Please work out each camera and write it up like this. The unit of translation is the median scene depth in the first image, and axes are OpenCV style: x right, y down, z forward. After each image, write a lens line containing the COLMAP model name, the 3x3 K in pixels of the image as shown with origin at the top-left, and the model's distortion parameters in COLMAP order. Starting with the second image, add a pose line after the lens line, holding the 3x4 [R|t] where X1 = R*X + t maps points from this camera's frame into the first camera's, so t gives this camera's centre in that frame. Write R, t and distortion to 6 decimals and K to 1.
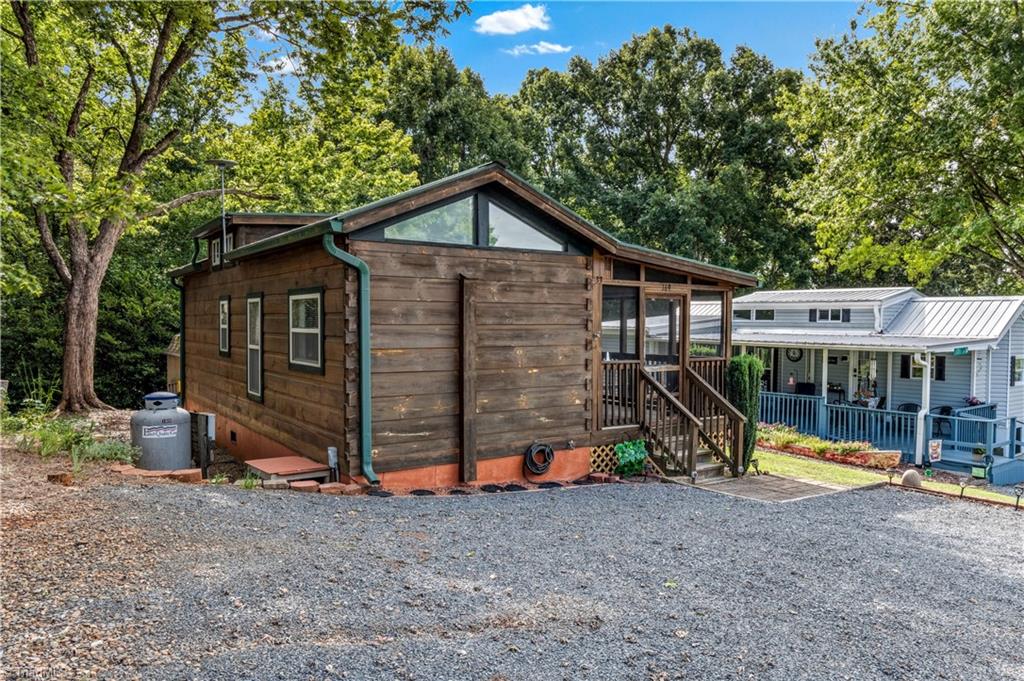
lens RADIAL K [[725.8, 0, 512.8], [0, 725.8, 352.7], [0, 0, 1]] dist [-0.006954, 0.001029]
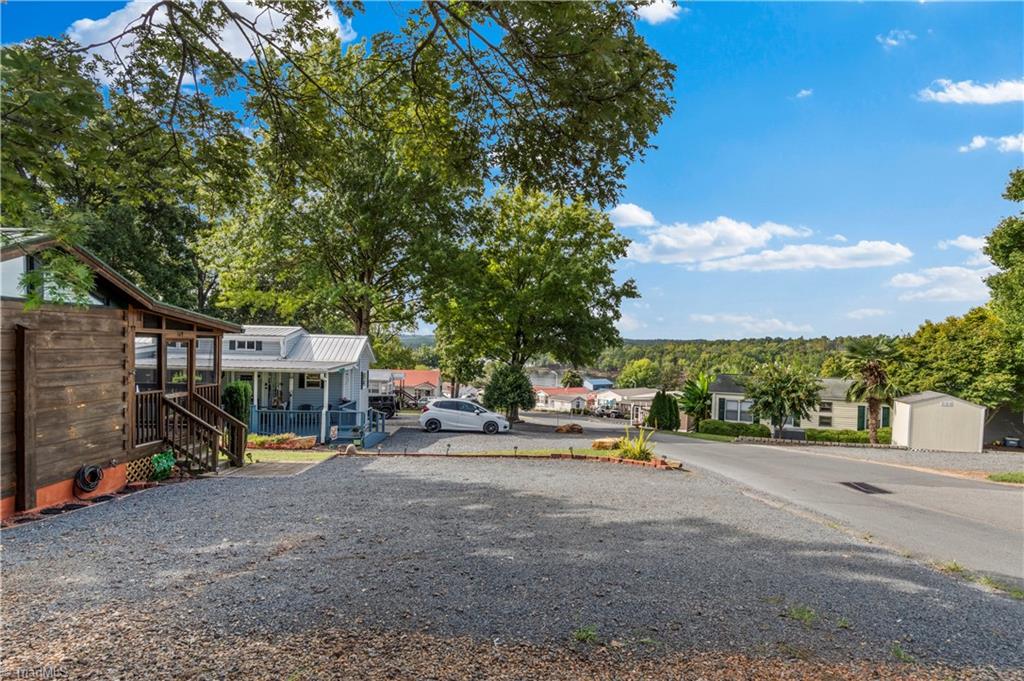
lens RADIAL K [[549.2, 0, 545.0], [0, 549.2, 347.6], [0, 0, 1]] dist [-0.003184, -0.000342]
pose [[0.549908, 0.004312, 0.835214, -0.283371], [0.020982, 0.999600, -0.018976, -0.034431], [-0.834962, 0.027960, 0.549597, -0.118832]]
